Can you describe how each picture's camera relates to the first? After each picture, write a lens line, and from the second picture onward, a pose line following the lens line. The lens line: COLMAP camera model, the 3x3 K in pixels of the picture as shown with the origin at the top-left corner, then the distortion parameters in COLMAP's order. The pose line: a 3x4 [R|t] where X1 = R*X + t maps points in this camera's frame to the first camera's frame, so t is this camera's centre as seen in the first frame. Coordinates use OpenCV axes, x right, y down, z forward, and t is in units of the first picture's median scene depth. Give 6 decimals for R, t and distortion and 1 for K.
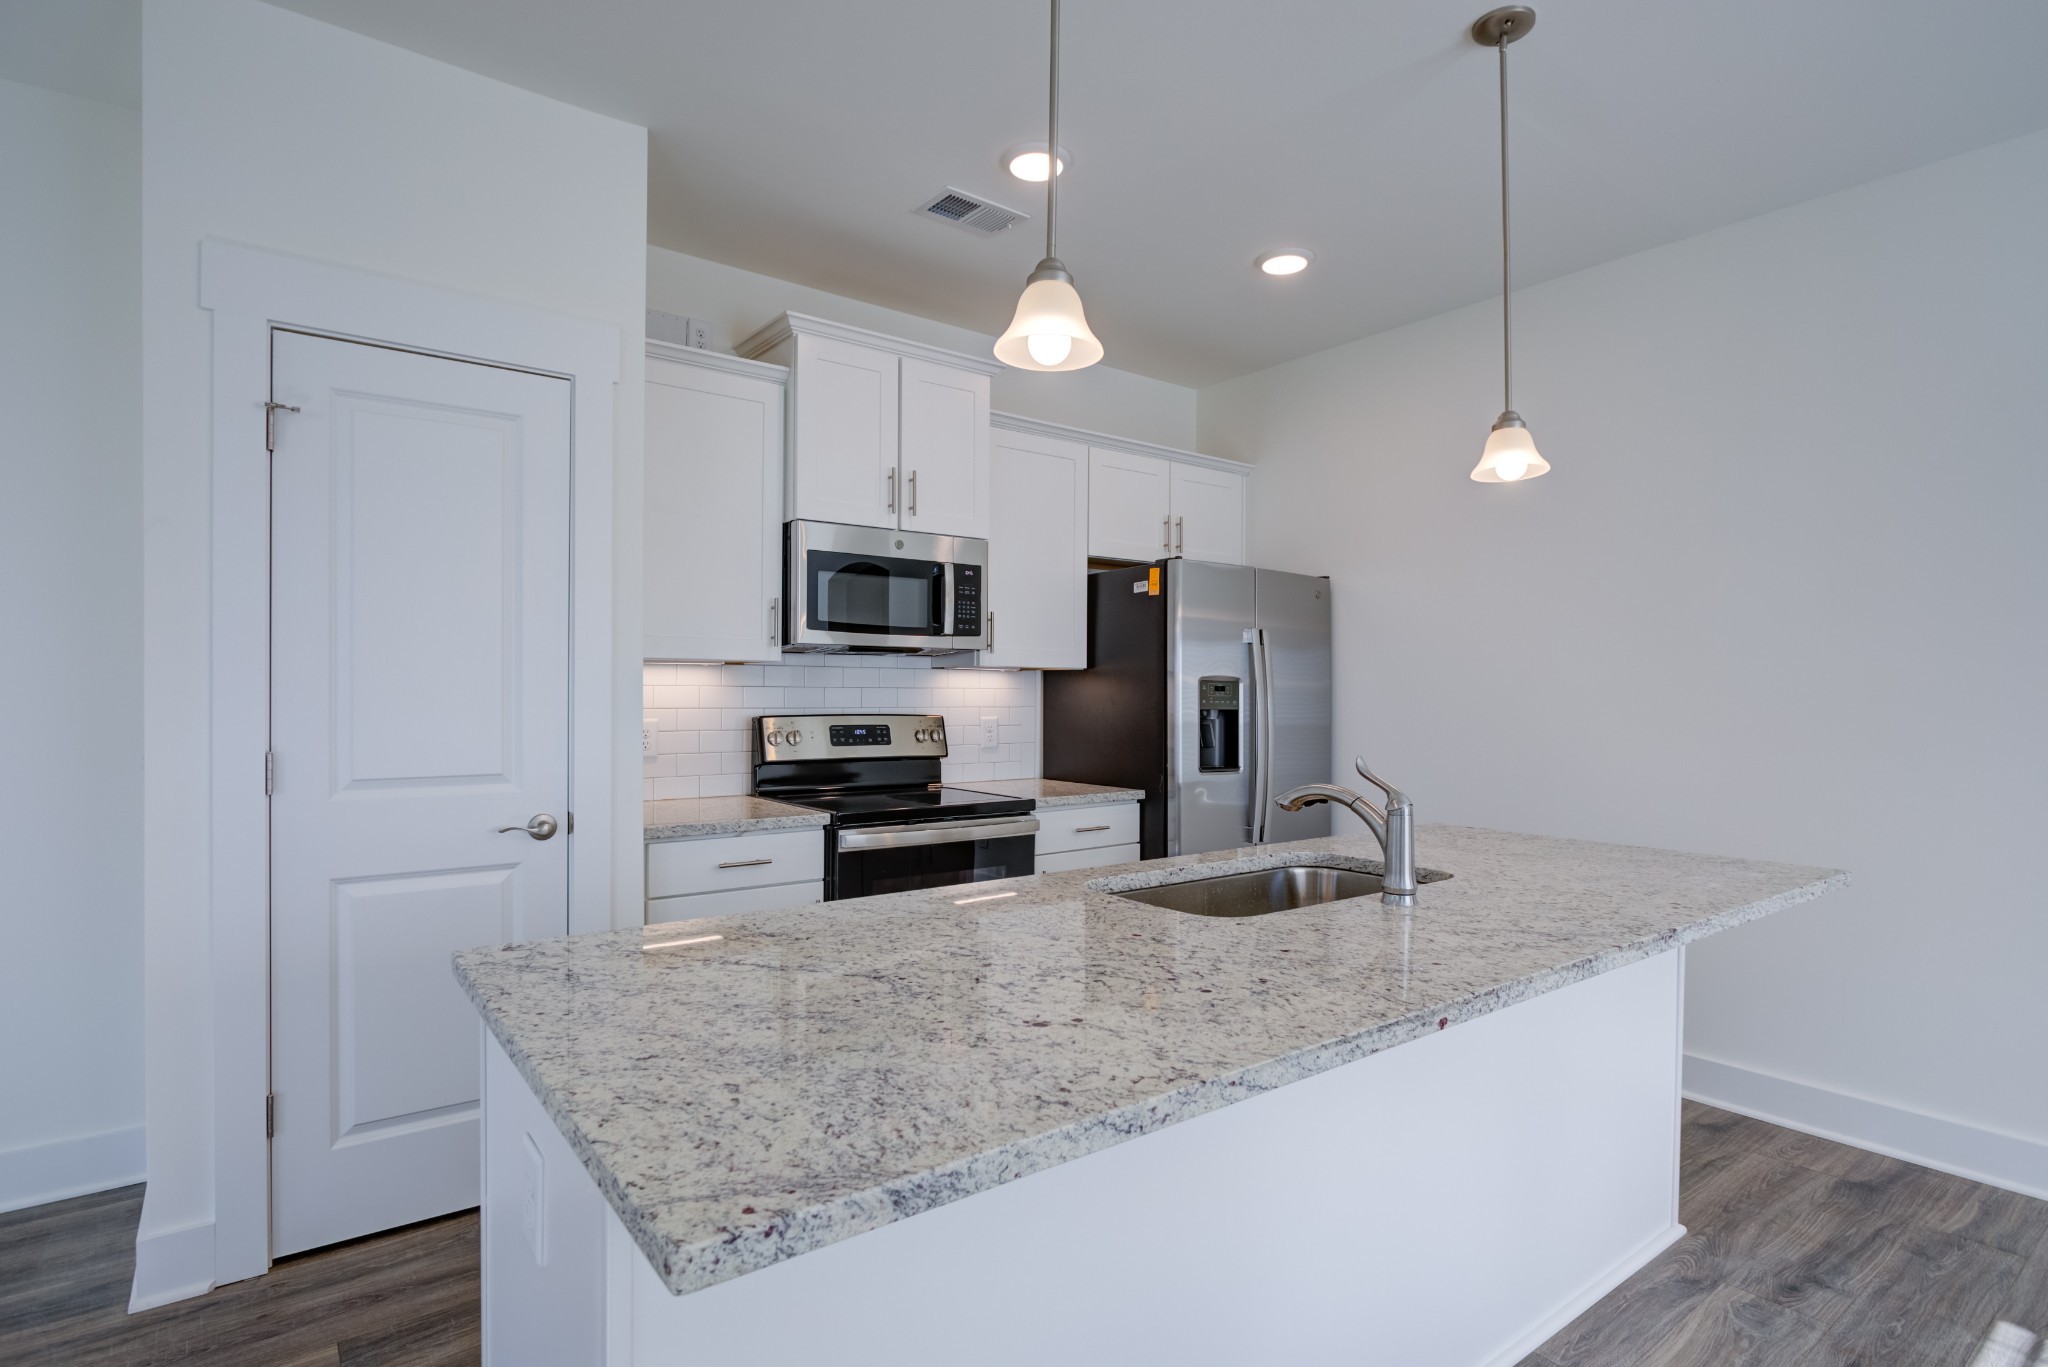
lens RADIAL K [[1015.5, 0, 1023.3], [0, 1015.5, 697.9], [0, 0, 1]] dist [-0.002652, -0.000439]
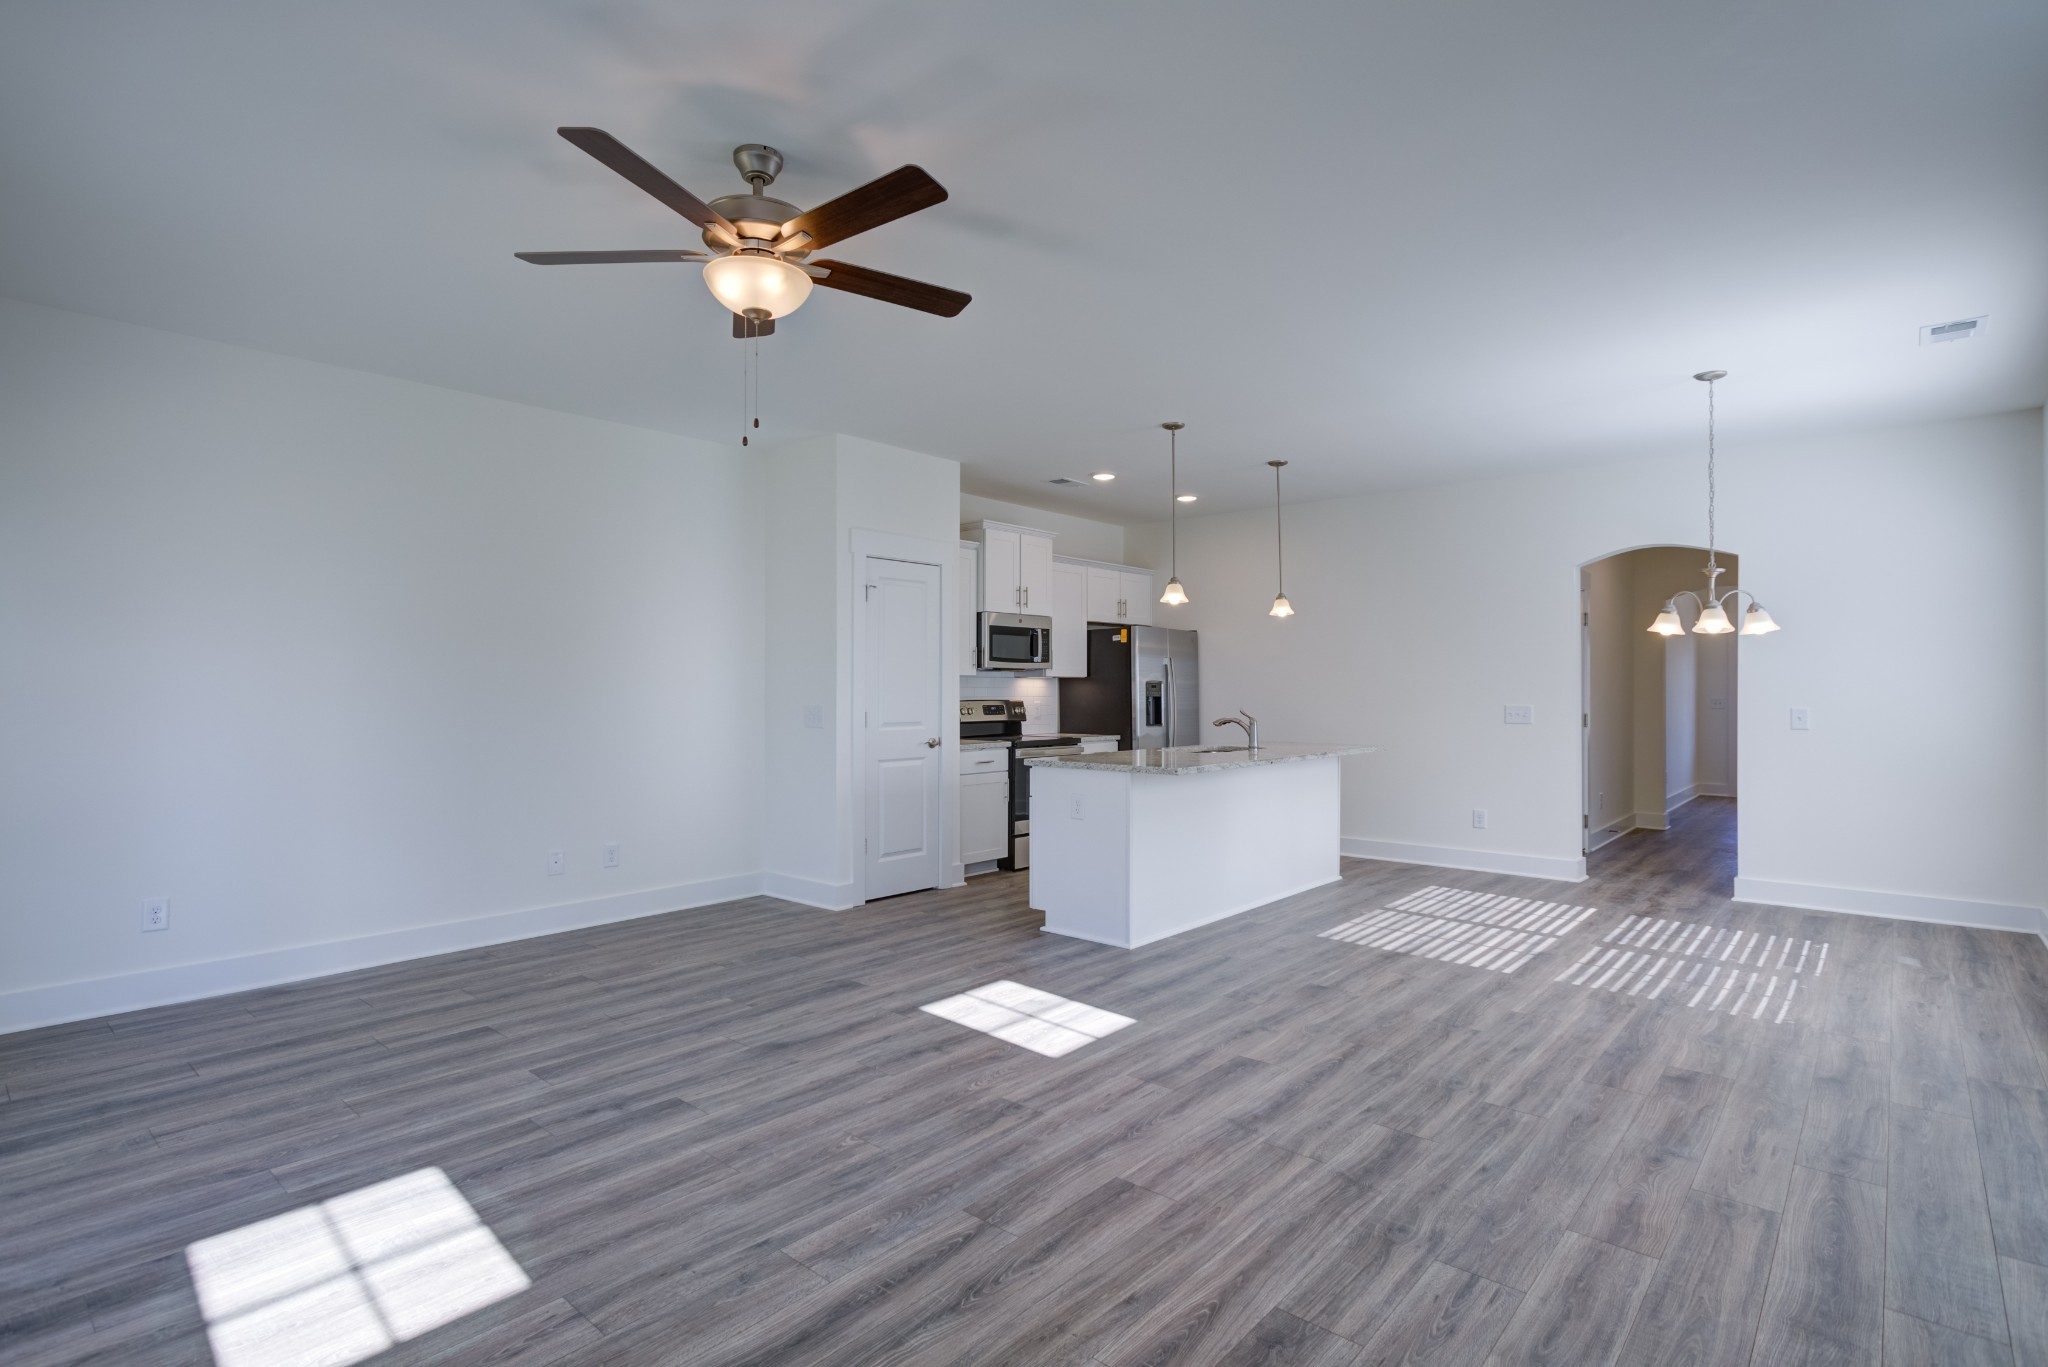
lens RADIAL K [[1034.2, 0, 1062.4], [0, 1034.2, 684.7], [0, 0, 1]] dist [-0.032105, -0.000450]
pose [[0.969178, -0.006003, 0.246288, -0.560370], [0.008727, 0.999912, -0.009974, 0.007281], [-0.246206, 0.011816, 0.969145, -1.115648]]
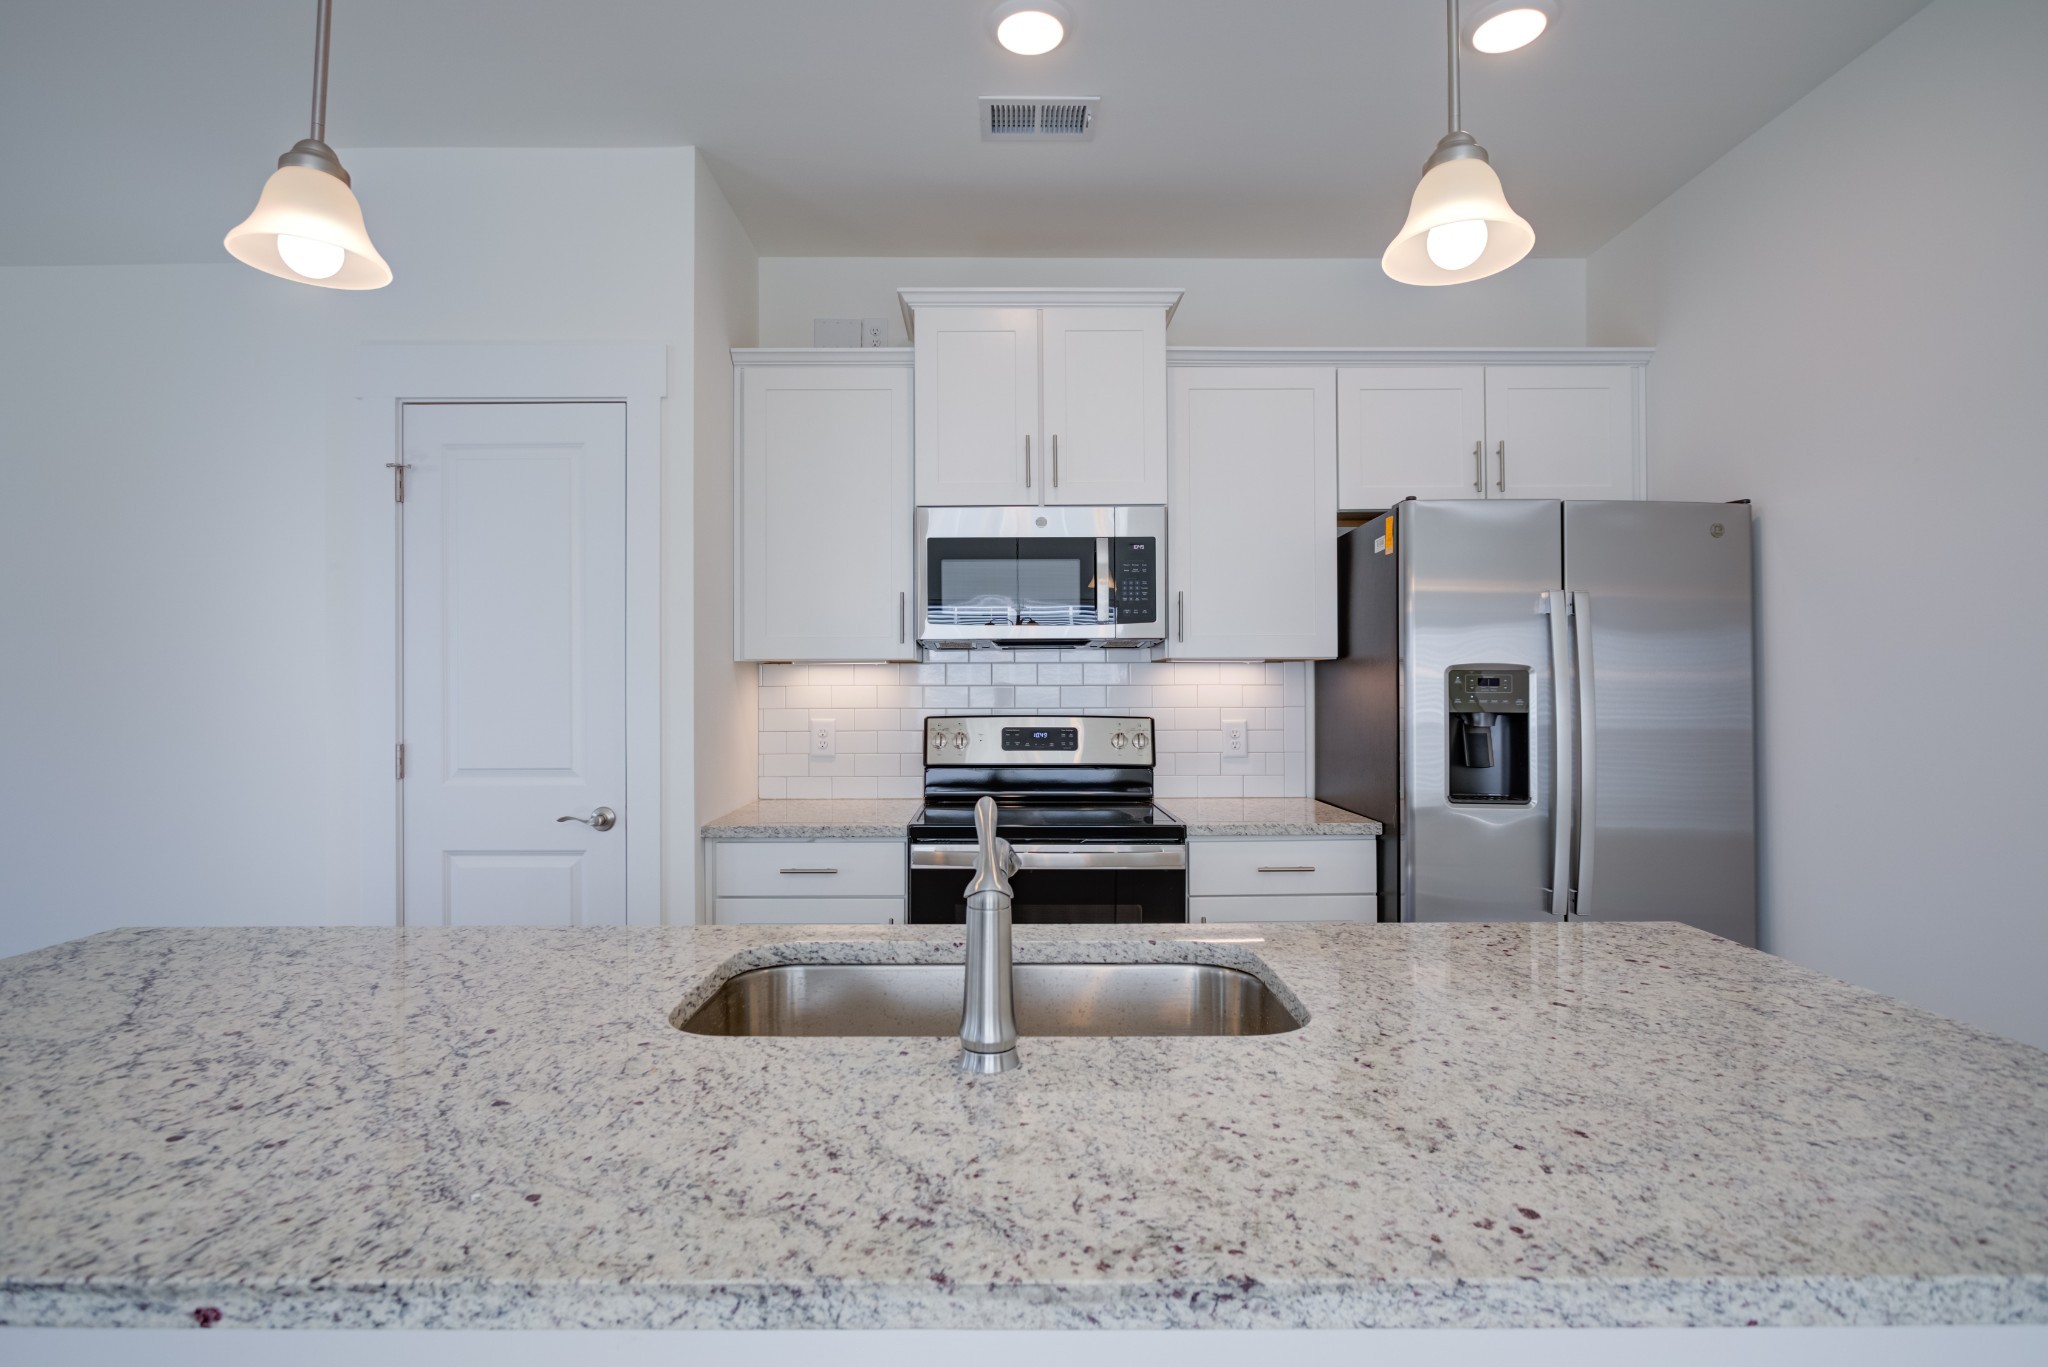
lens RADIAL K [[1007.2, 0, 995.1], [0, 1007.2, 679.7], [0, 0, 1]] dist [-0.004827, -0.001106]
pose [[0.801657, -0.013917, -0.597622, 0.352884], [0.004357, 0.999838, -0.017439, -0.000238], [0.597768, 0.011376, 0.801588, 0.274356]]
